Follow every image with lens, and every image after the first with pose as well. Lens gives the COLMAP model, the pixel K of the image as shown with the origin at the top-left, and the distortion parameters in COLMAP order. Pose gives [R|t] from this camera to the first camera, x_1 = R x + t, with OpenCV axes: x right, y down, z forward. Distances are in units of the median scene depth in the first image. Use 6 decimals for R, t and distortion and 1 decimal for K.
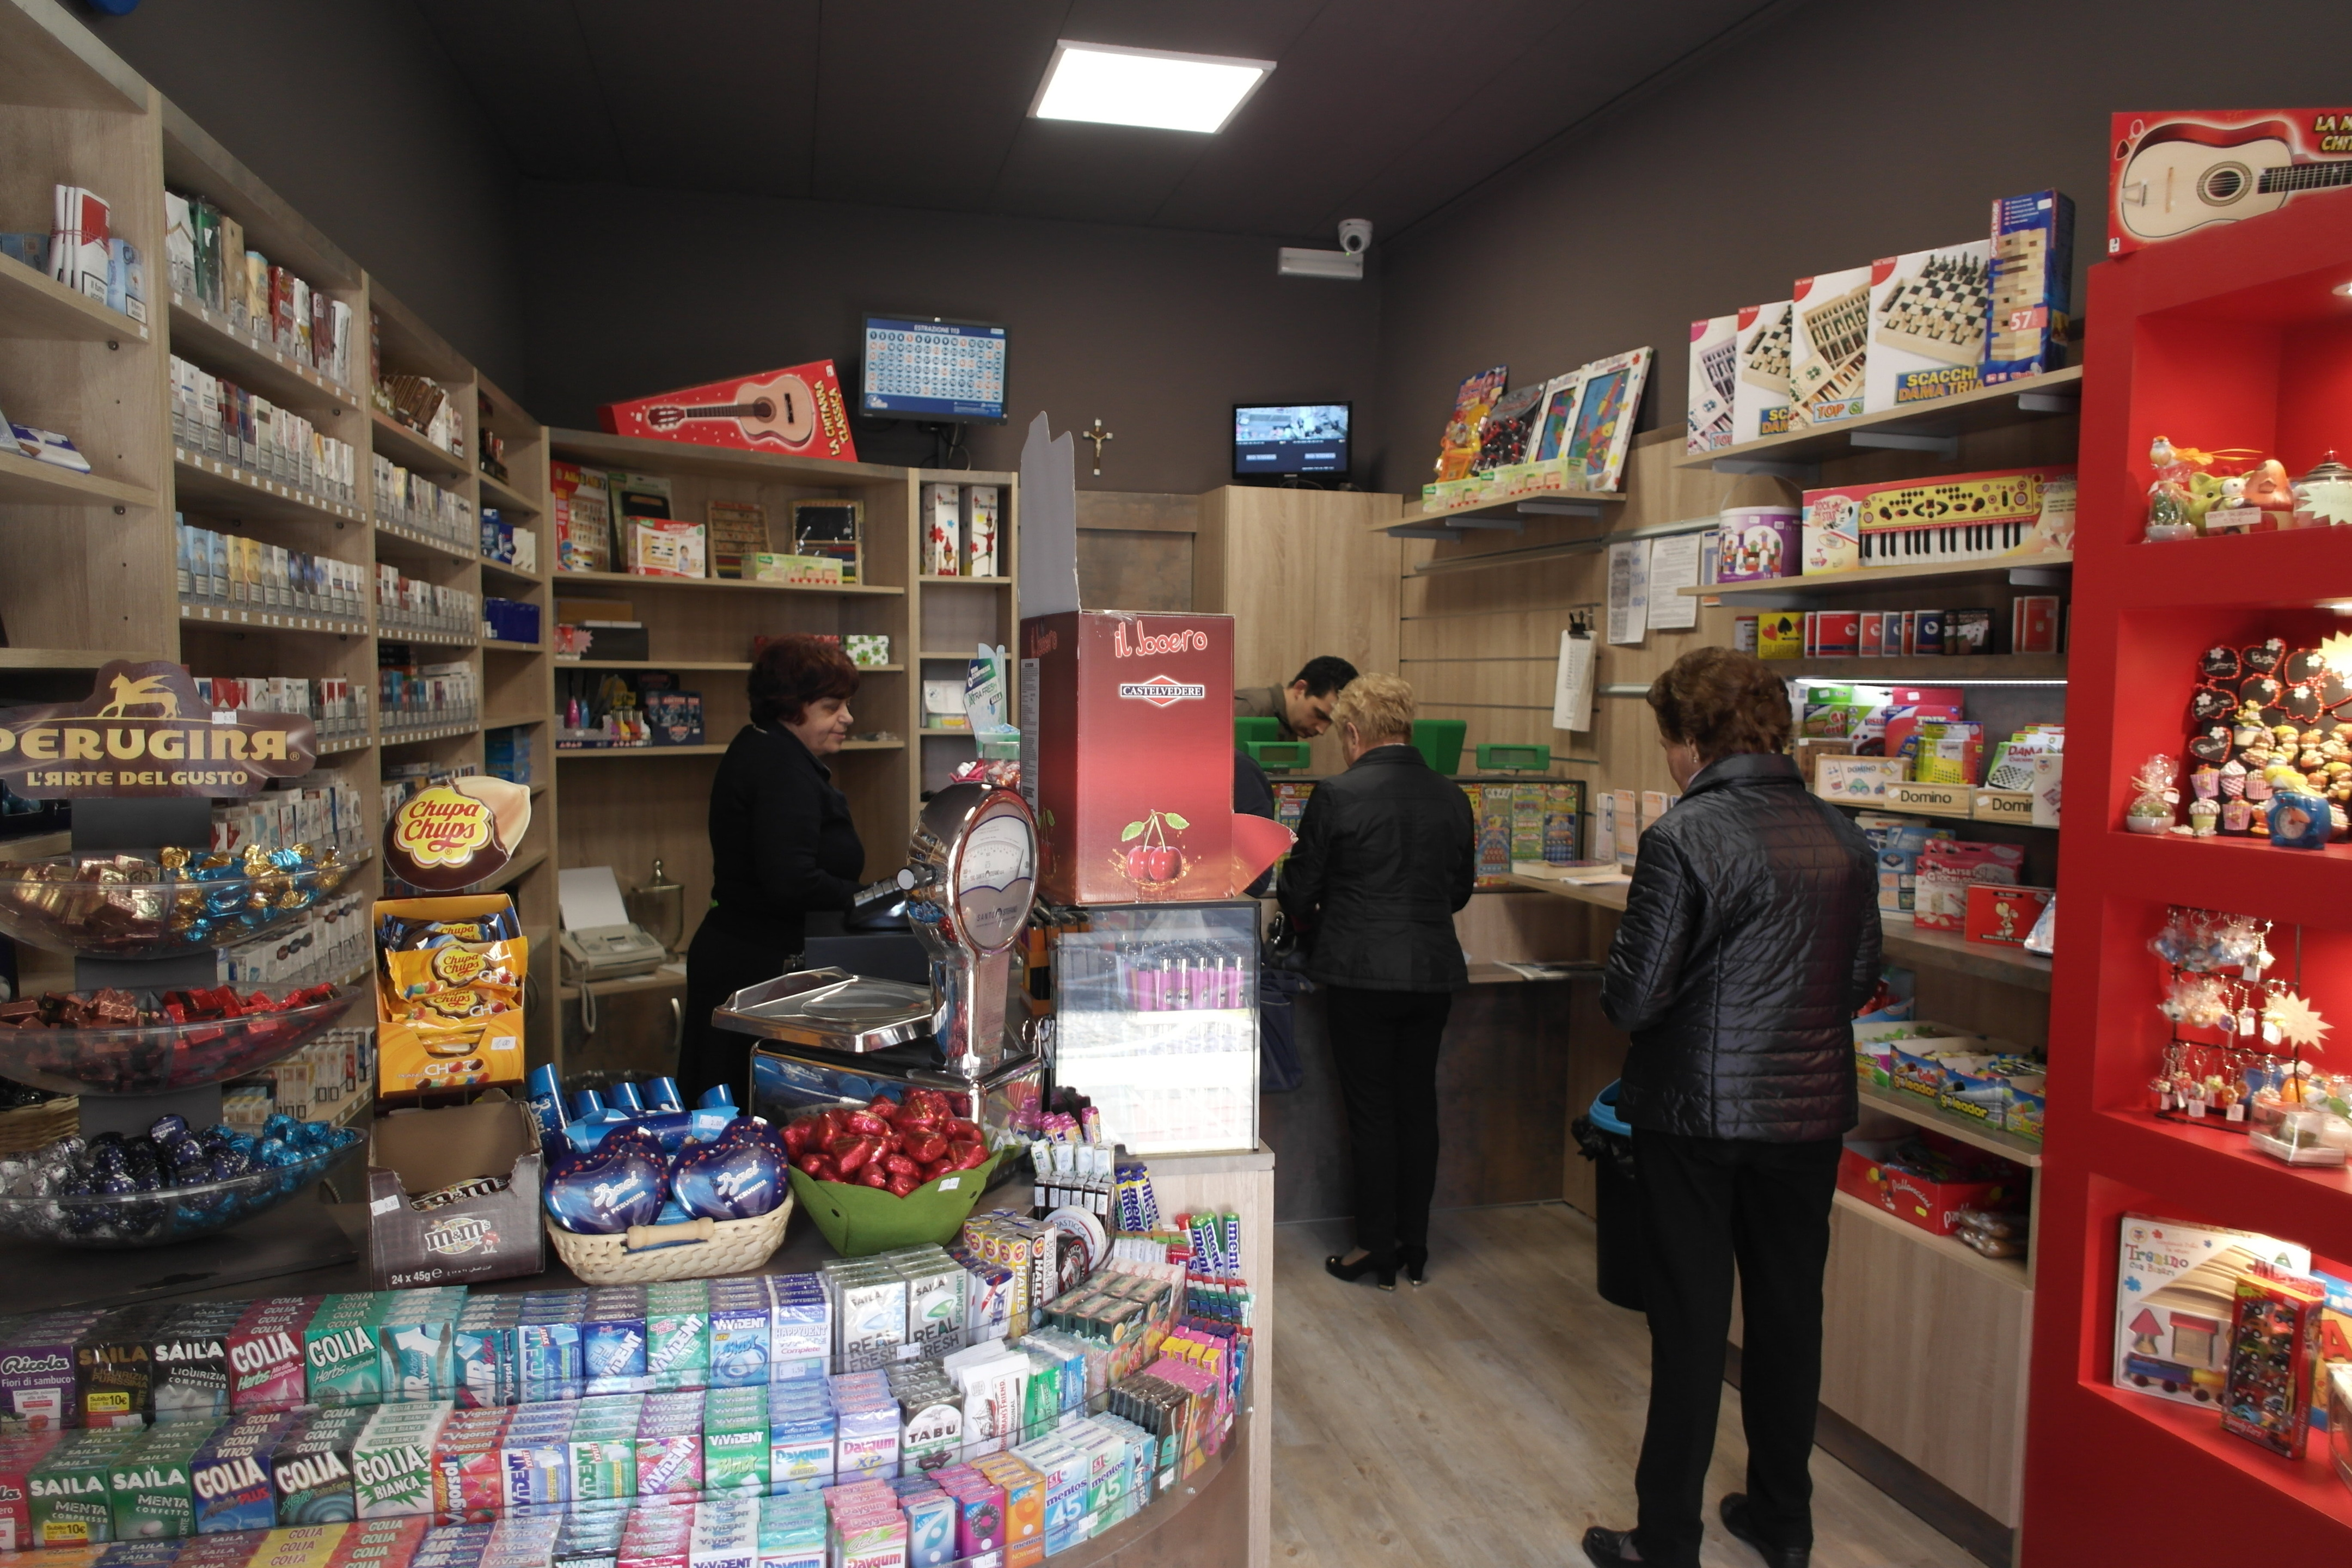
lens RADIAL K [[1645.6, 0, 1167.3], [0, 1645.6, 800.9], [0, 0, 1]] dist [-0.017927, 0.014534]
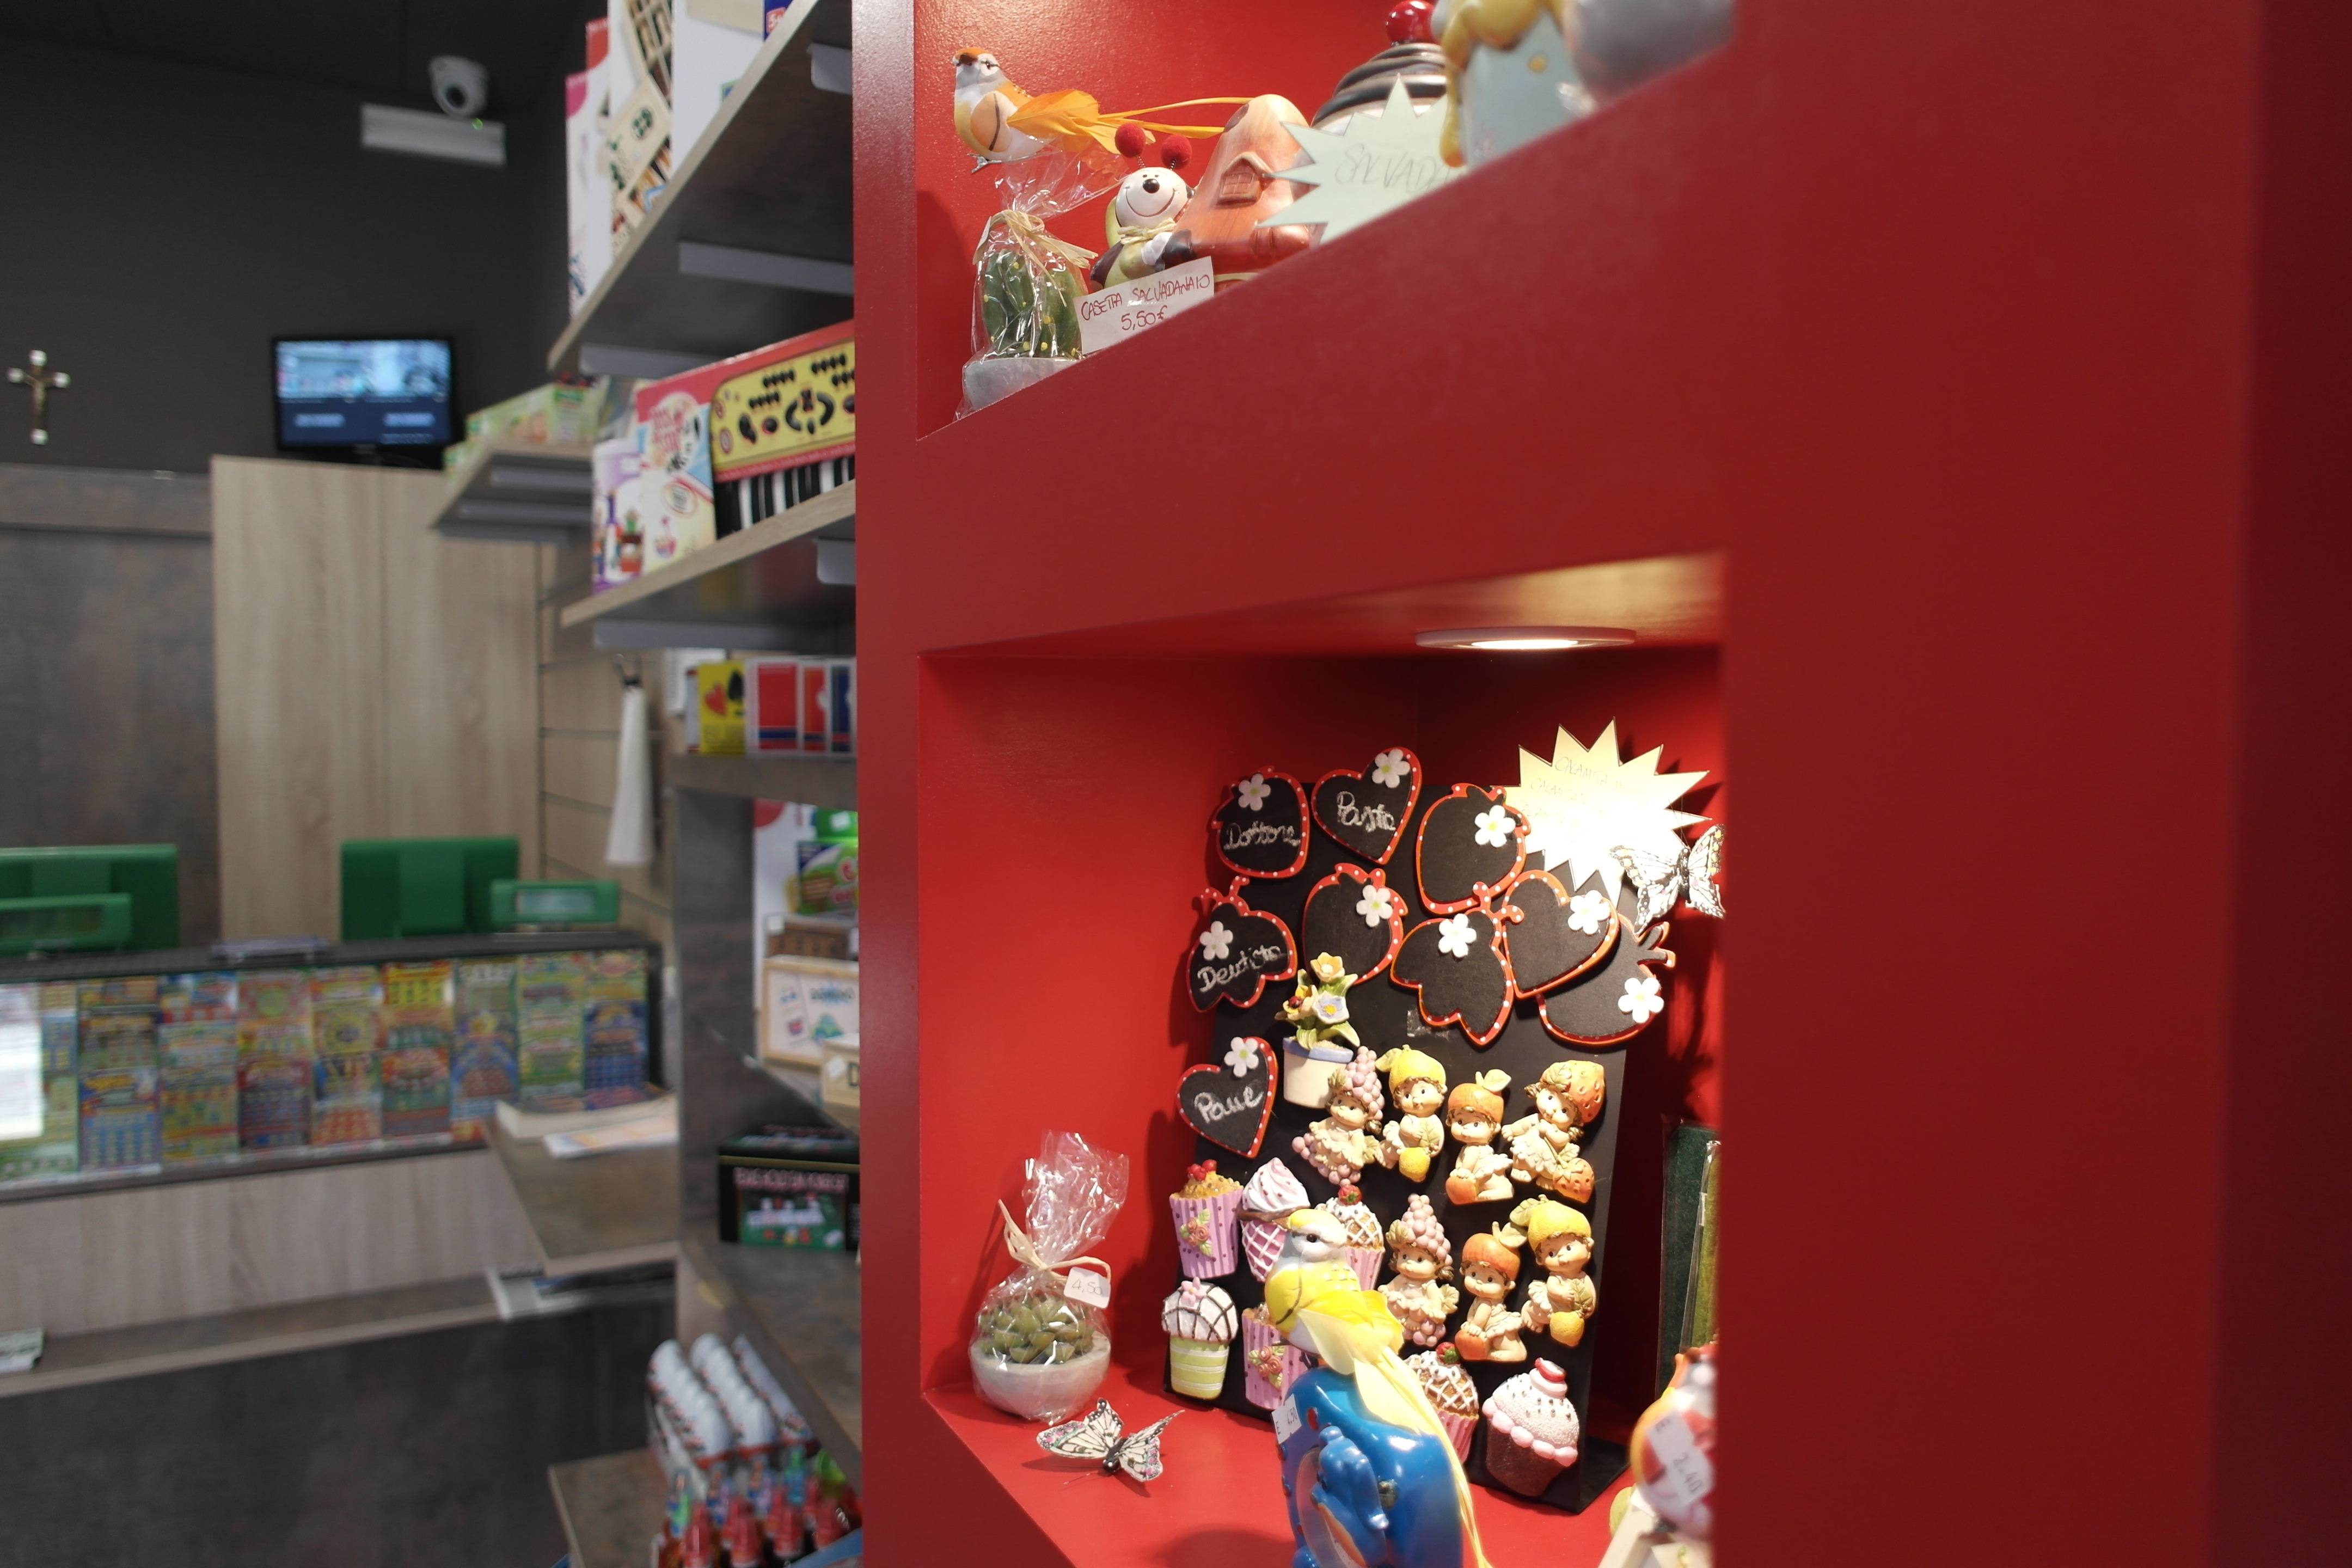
lens RADIAL K [[1645.6, 0, 1167.3], [0, 1645.6, 800.9], [0, 0, 1]] dist [-0.017927, 0.014534]
pose [[0.977376, -0.020109, 0.210553, 0.482060], [0.025556, 0.999405, -0.023181, -0.070492], [-0.209962, 0.028037, 0.977308, 0.599641]]
